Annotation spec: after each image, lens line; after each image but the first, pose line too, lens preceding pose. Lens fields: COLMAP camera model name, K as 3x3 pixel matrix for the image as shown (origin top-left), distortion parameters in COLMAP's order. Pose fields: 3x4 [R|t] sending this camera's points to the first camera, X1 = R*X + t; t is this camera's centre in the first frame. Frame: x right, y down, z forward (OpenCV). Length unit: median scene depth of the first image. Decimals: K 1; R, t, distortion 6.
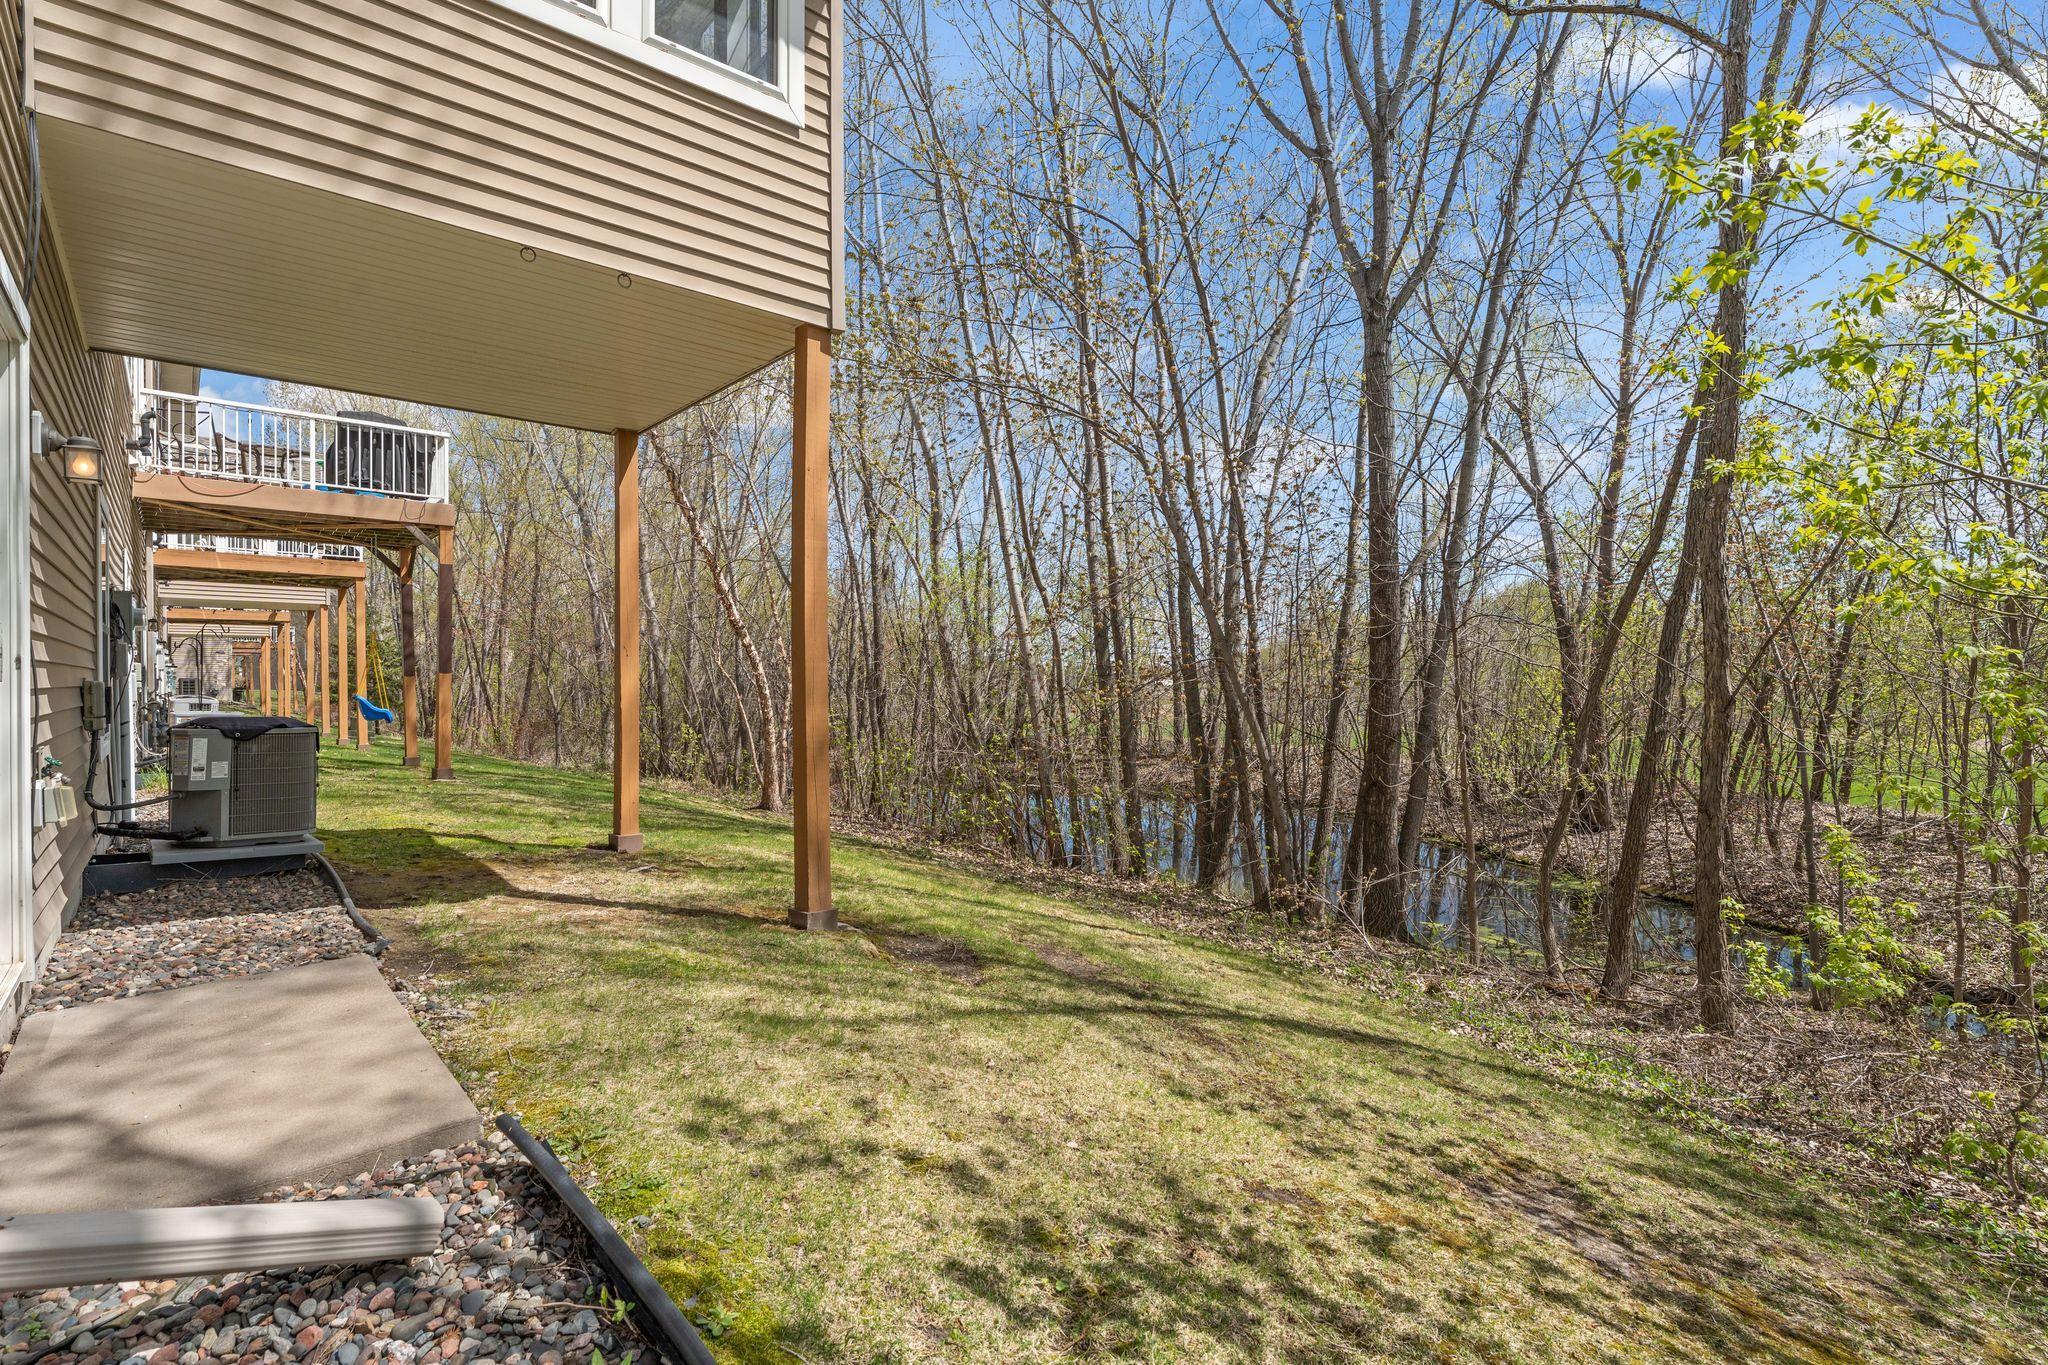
lens RADIAL K [[973.8, 0, 1022.0], [0, 973.8, 680.0], [0, 0, 1]] dist [-0.000376, -0.000610]
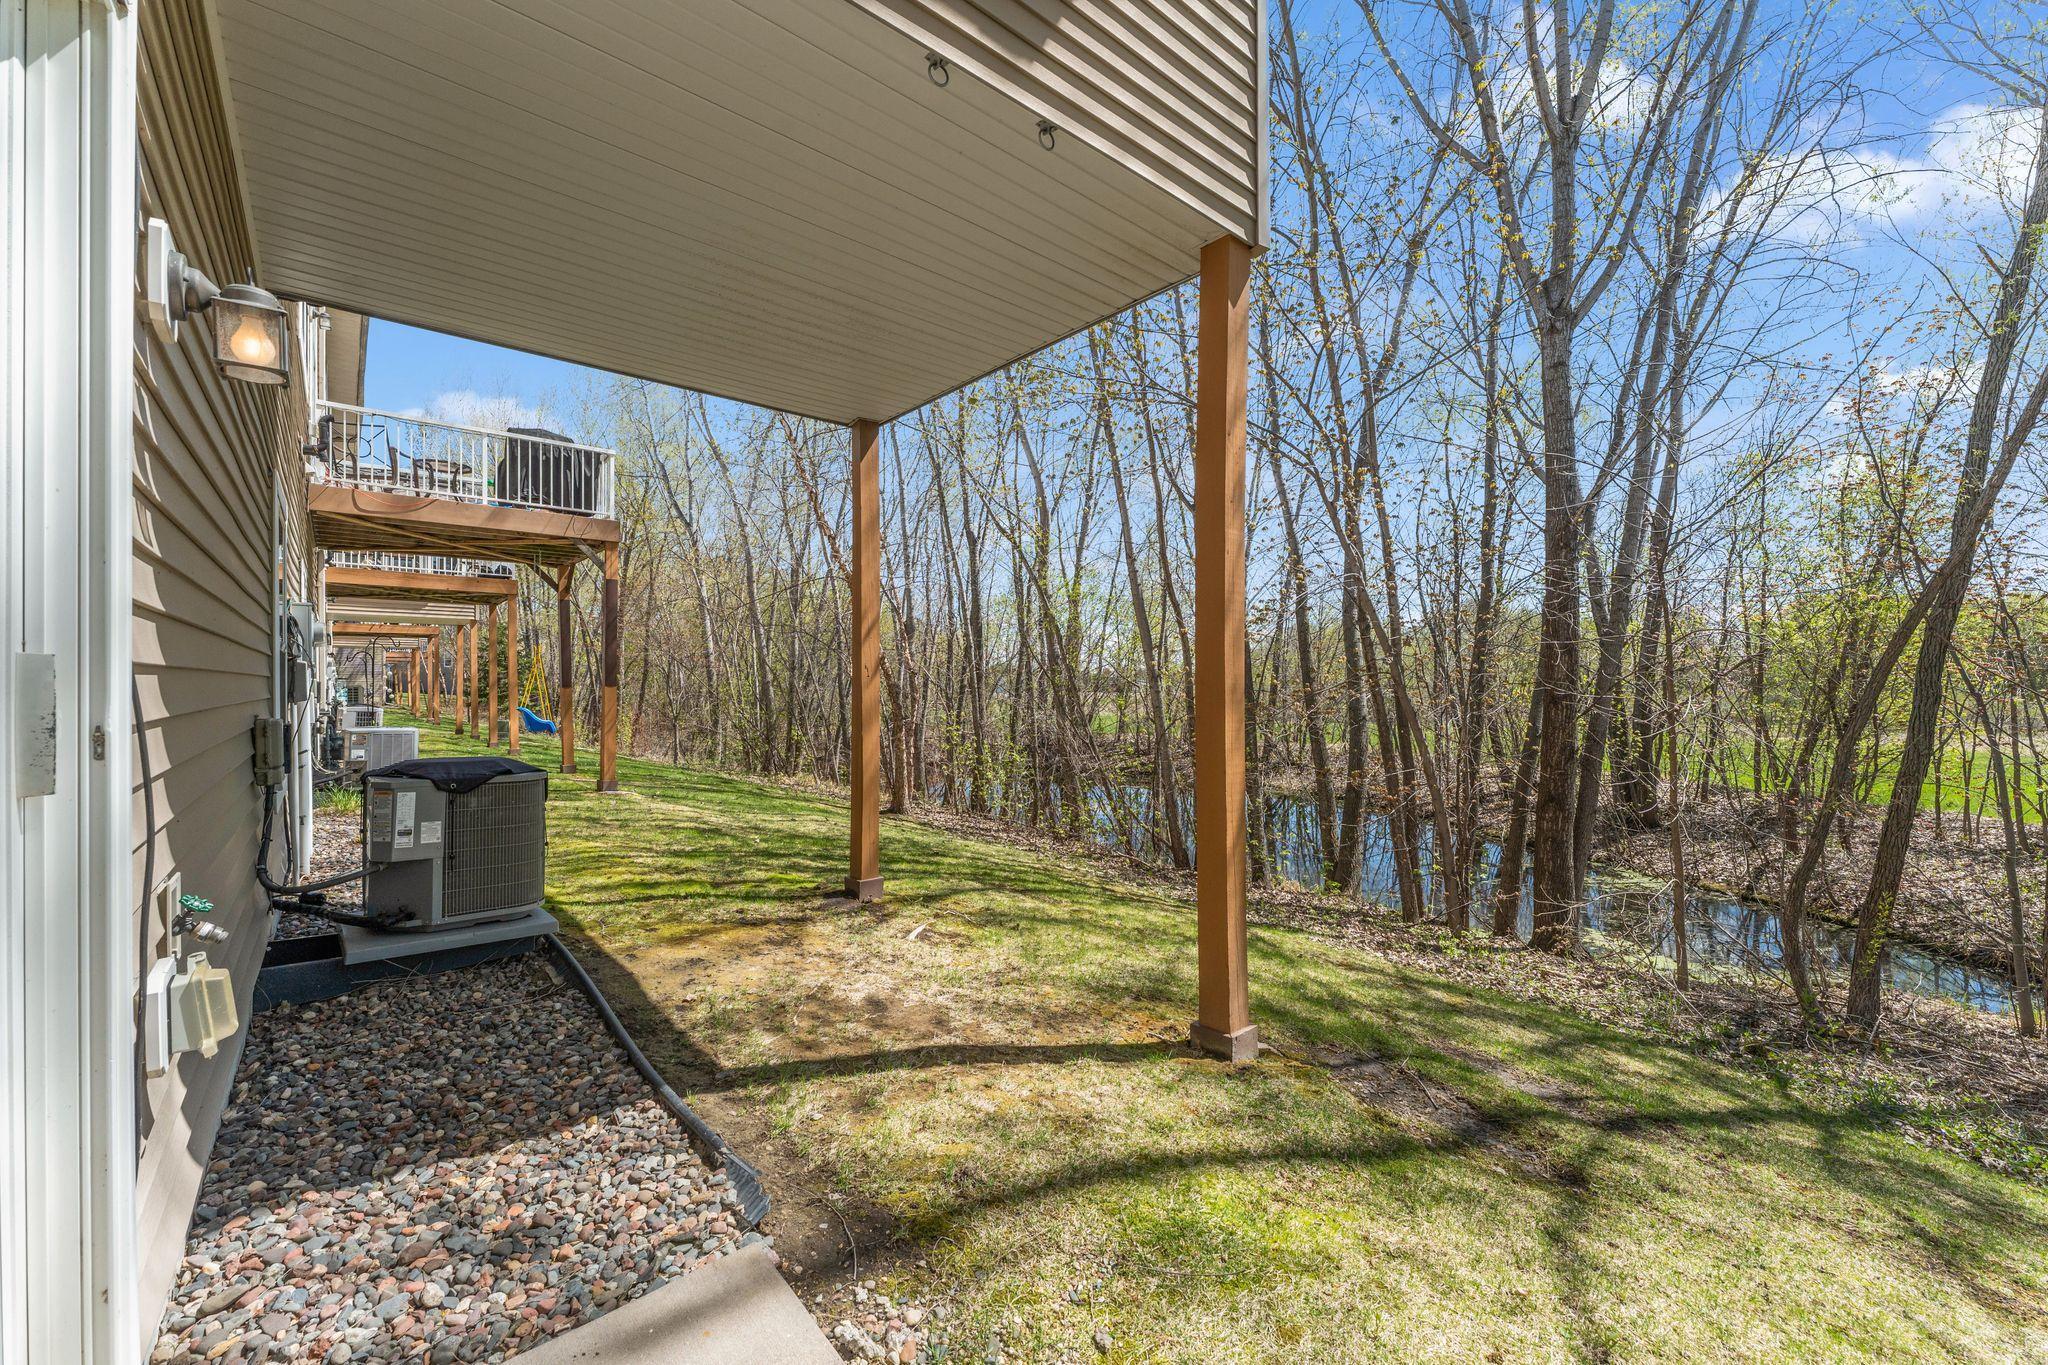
lens RADIAL K [[819.7, 0, 1028.4], [0, 819.7, 682.3], [0, 0, 1]] dist [-0.001391, -0.000041]
pose [[0.999906, 0.002150, -0.013523, -0.168883], [-0.002175, 0.999996, -0.001867, -0.012383], [0.013519, 0.001897, 0.999907, 0.176743]]
